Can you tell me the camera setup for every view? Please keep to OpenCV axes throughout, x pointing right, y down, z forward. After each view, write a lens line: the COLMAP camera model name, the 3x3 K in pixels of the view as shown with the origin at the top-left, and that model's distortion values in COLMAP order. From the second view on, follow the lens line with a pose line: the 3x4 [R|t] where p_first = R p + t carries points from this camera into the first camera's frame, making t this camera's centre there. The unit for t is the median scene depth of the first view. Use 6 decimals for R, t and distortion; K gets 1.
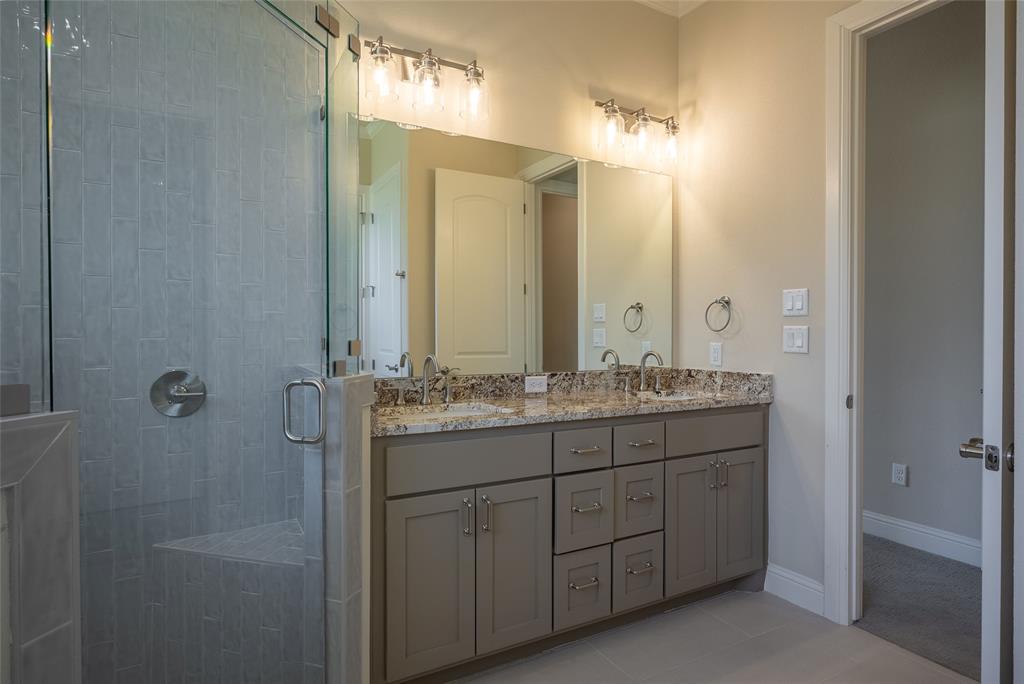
lens RADIAL K [[561.8, 0, 511.8], [0, 561.8, 339.8], [0, 0, 1]] dist [-0.004926, 0.003580]
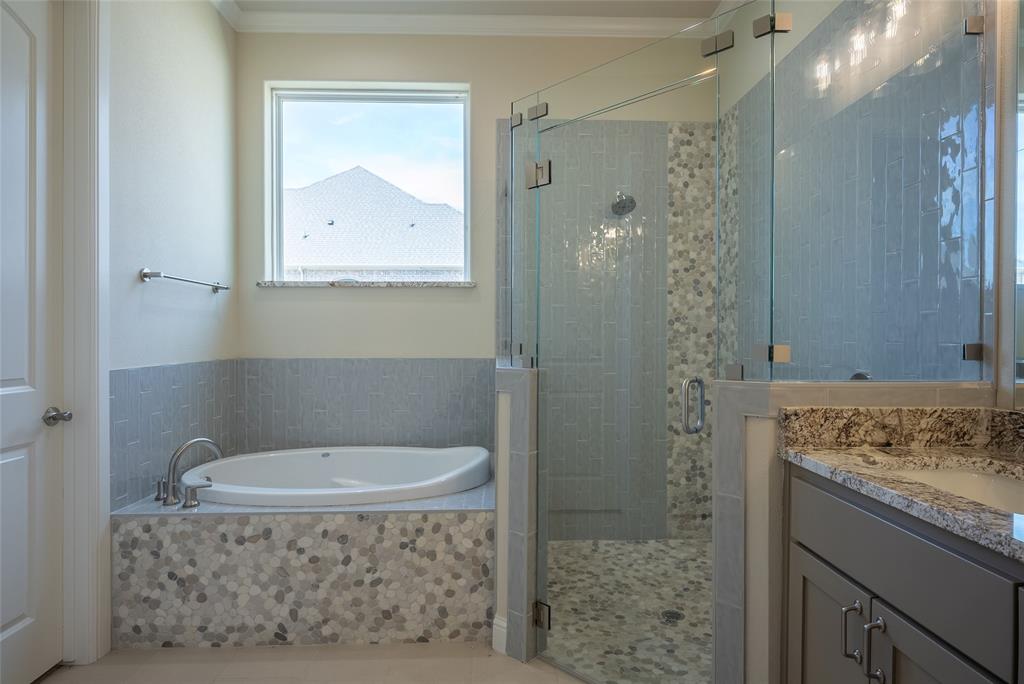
lens RADIAL K [[561.8, 0, 512.4], [0, 561.8, 341.7], [0, 0, 1]] dist [-0.004926, 0.003580]
pose [[-0.470424, 0.000884, -0.882440, 0.648806], [-0.012986, 0.999884, 0.007925, -0.005481], [0.882345, 0.015187, -0.470358, 0.959046]]
